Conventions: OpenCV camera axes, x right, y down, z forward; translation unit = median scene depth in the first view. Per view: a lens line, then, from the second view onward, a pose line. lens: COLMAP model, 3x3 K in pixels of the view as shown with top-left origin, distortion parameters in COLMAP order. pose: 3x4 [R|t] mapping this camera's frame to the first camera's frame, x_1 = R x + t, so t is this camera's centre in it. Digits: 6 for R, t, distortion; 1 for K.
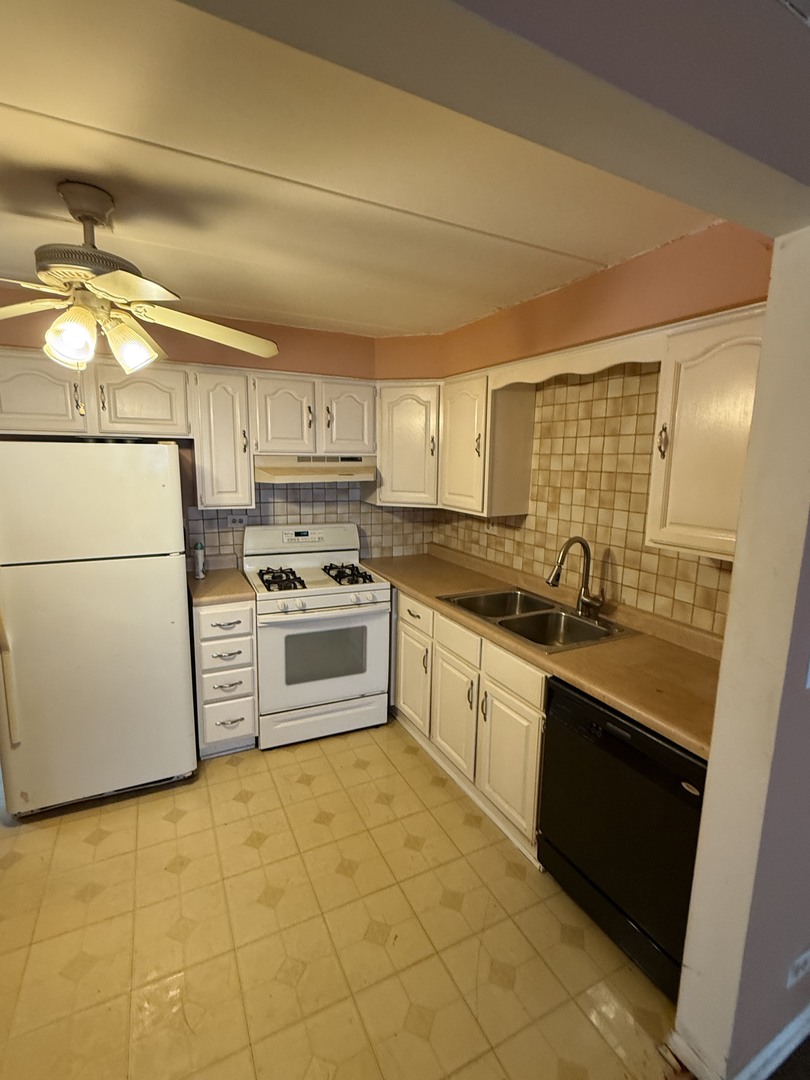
lens RADIAL K [[496.0, 0, 404.4], [0, 496.0, 537.3], [0, 0, 1]] dist [-0.000702, 0.000134]
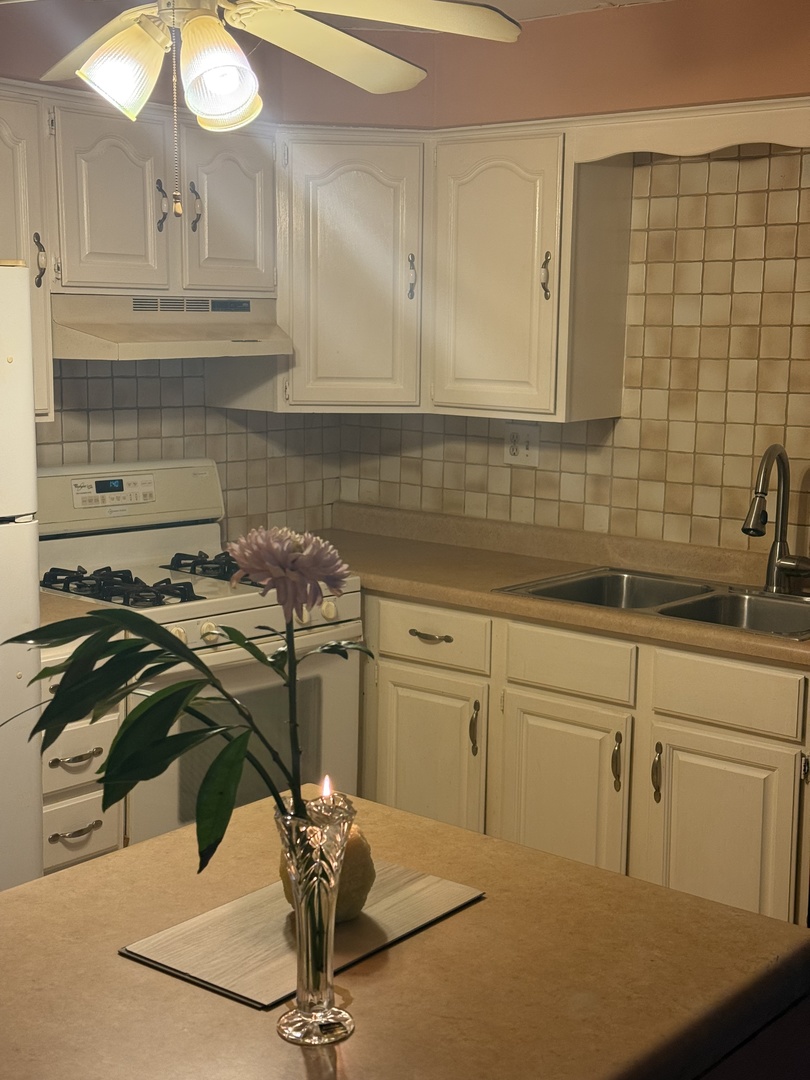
lens RADIAL K [[1500.2, 0, 401.4], [0, 1500.2, 540.0], [0, 0, 1]] dist [0.159919, 0.000000]
pose [[0.918385, -0.060994, 0.390958, -0.561878], [0.064099, 0.997930, 0.005118, 0.055923], [-0.390461, 0.020360, 0.920394, -0.301116]]
